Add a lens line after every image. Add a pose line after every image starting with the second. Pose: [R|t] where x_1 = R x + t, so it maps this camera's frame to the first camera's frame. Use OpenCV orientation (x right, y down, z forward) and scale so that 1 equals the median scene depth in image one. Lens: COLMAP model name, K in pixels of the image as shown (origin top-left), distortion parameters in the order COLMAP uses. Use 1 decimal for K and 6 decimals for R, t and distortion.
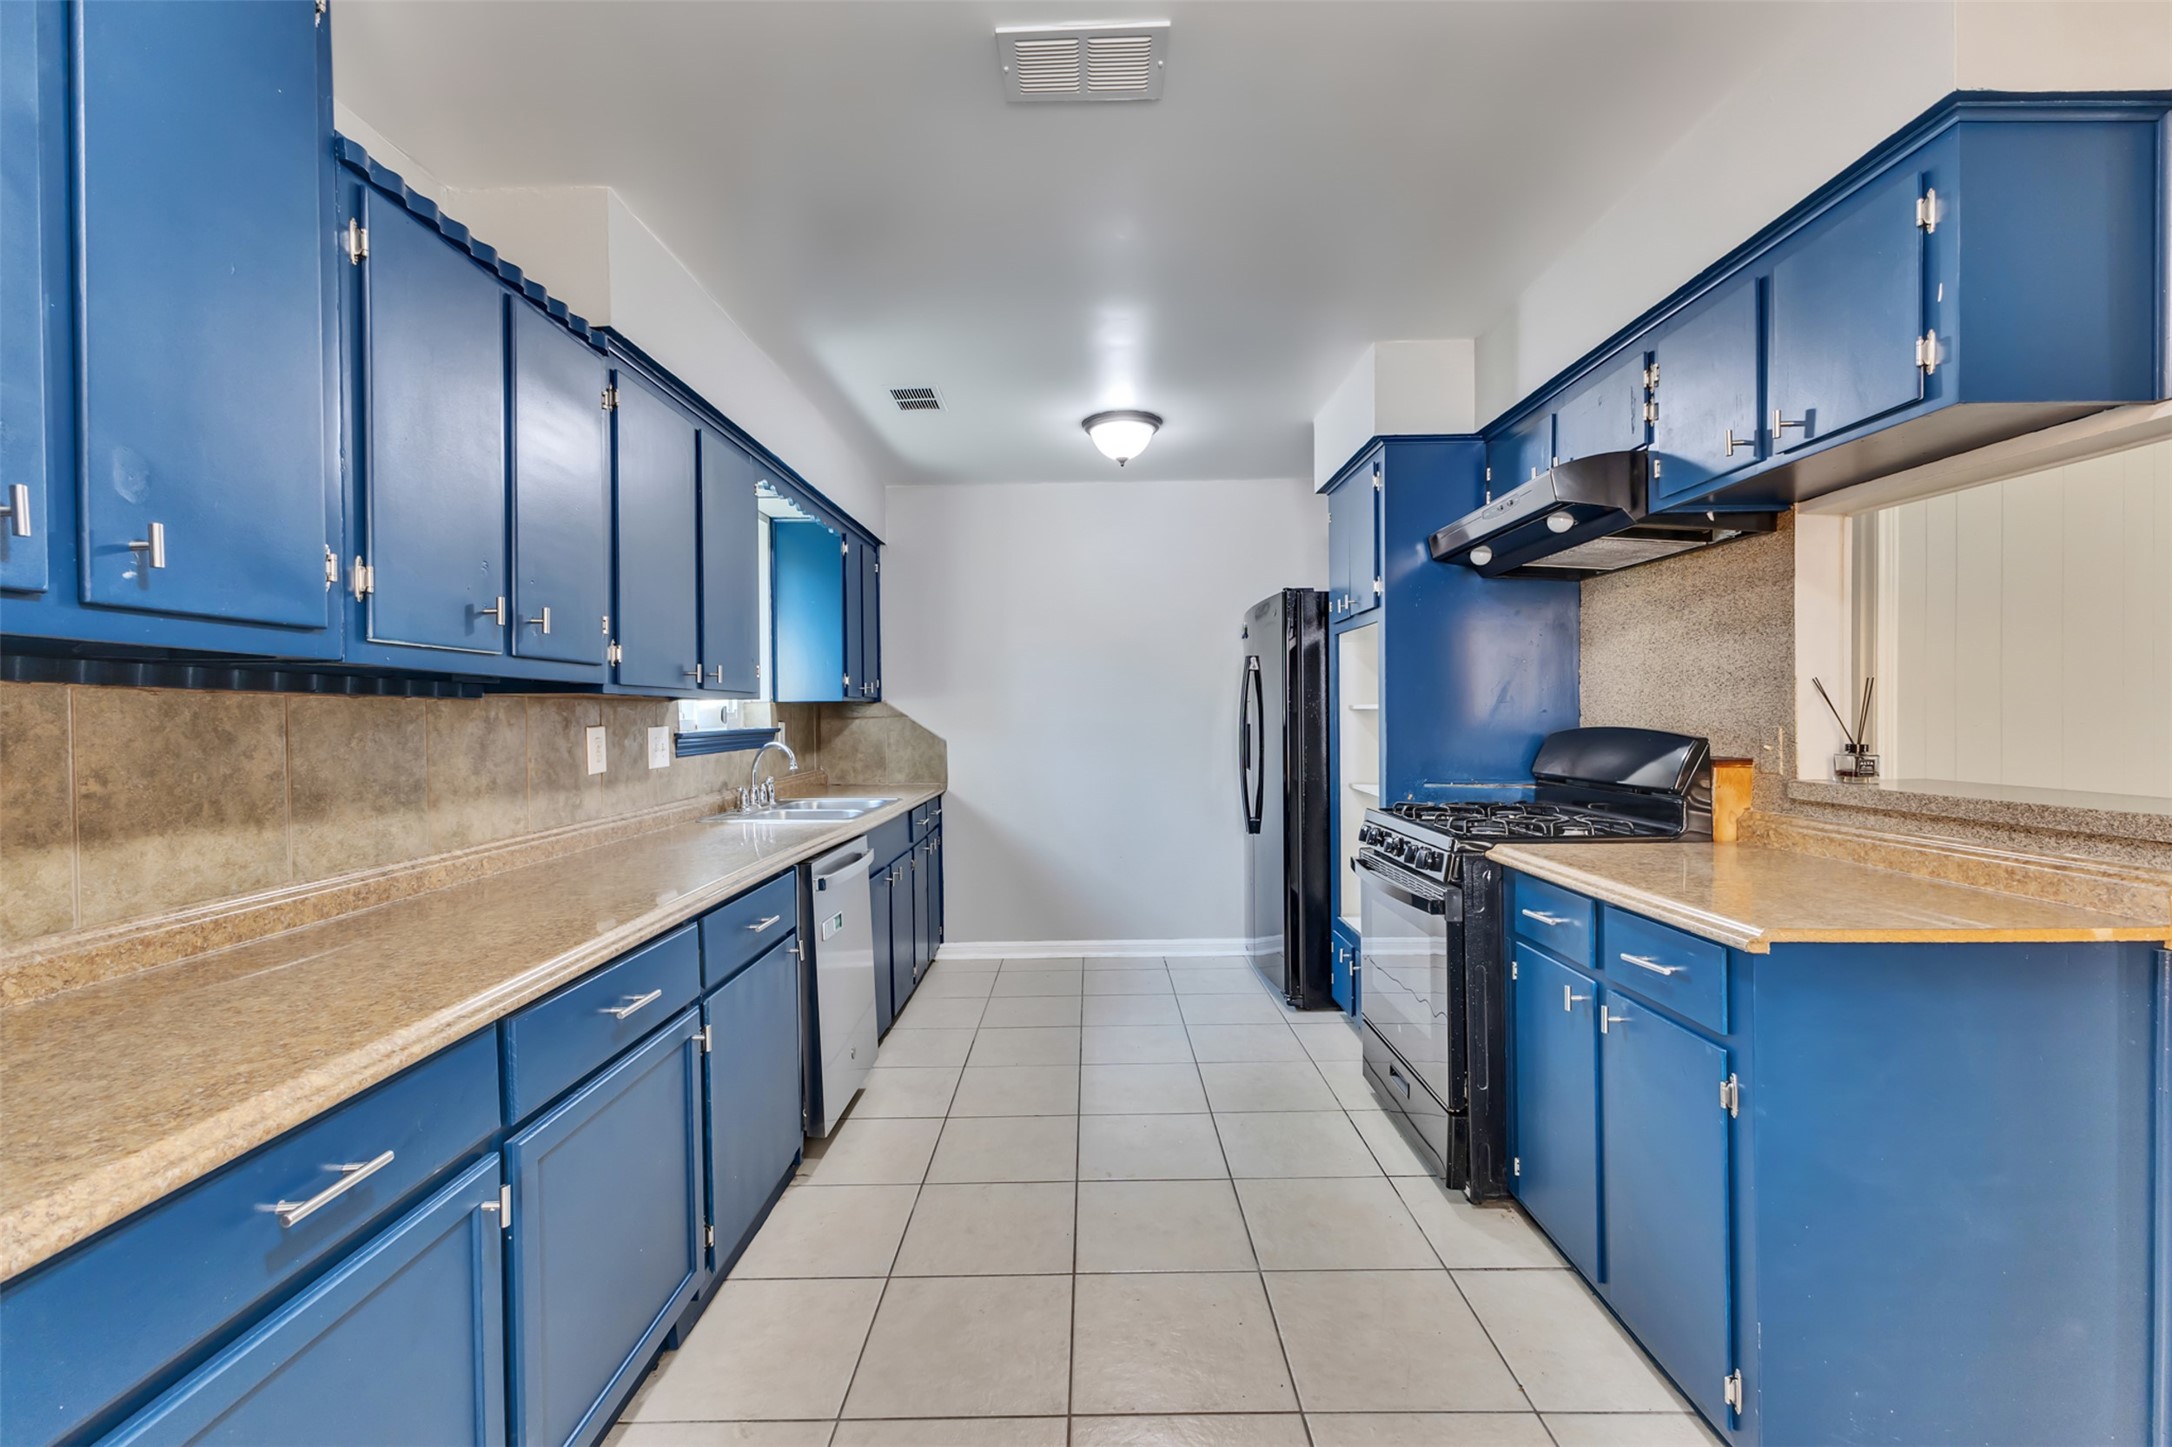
lens RADIAL K [[939.6, 0, 1092.9], [0, 939.6, 716.6], [0, 0, 1]] dist [0.017706, -0.003354]
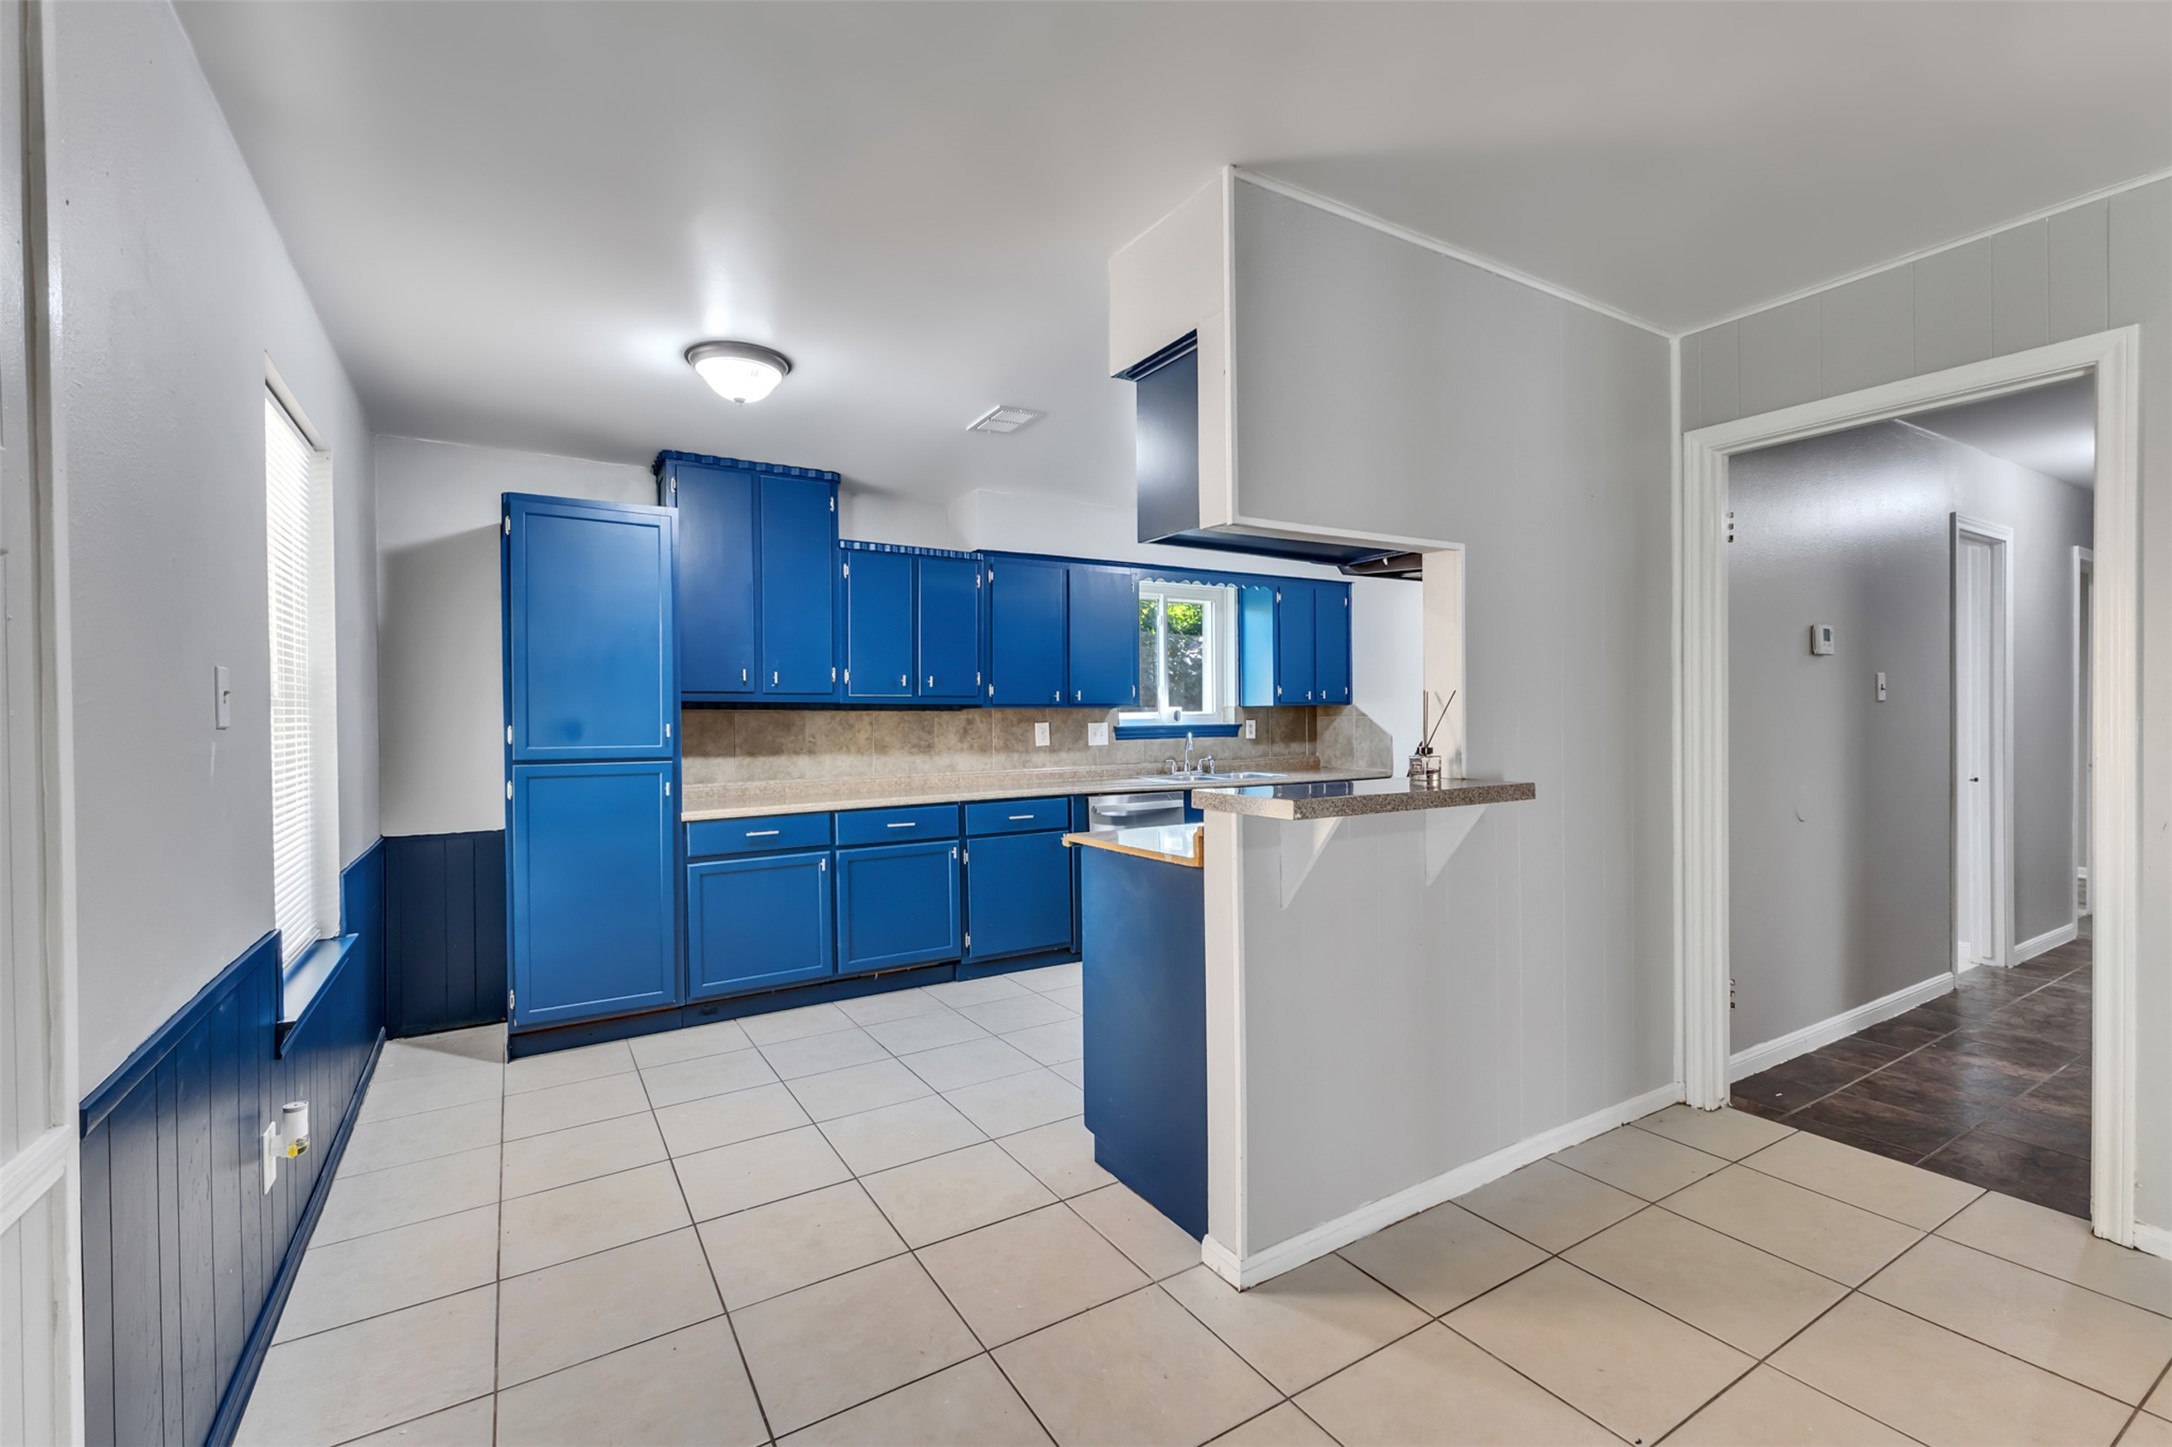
lens RADIAL K [[939.6, 0, 1082.1], [0, 939.6, 716.2], [0, 0, 1]] dist [0.017706, -0.003354]
pose [[0.520154, 0.007550, -0.854039, 1.252233], [0.001010, 0.999955, 0.009455, -0.022343], [0.854072, -0.005781, 0.520123, 0.019361]]
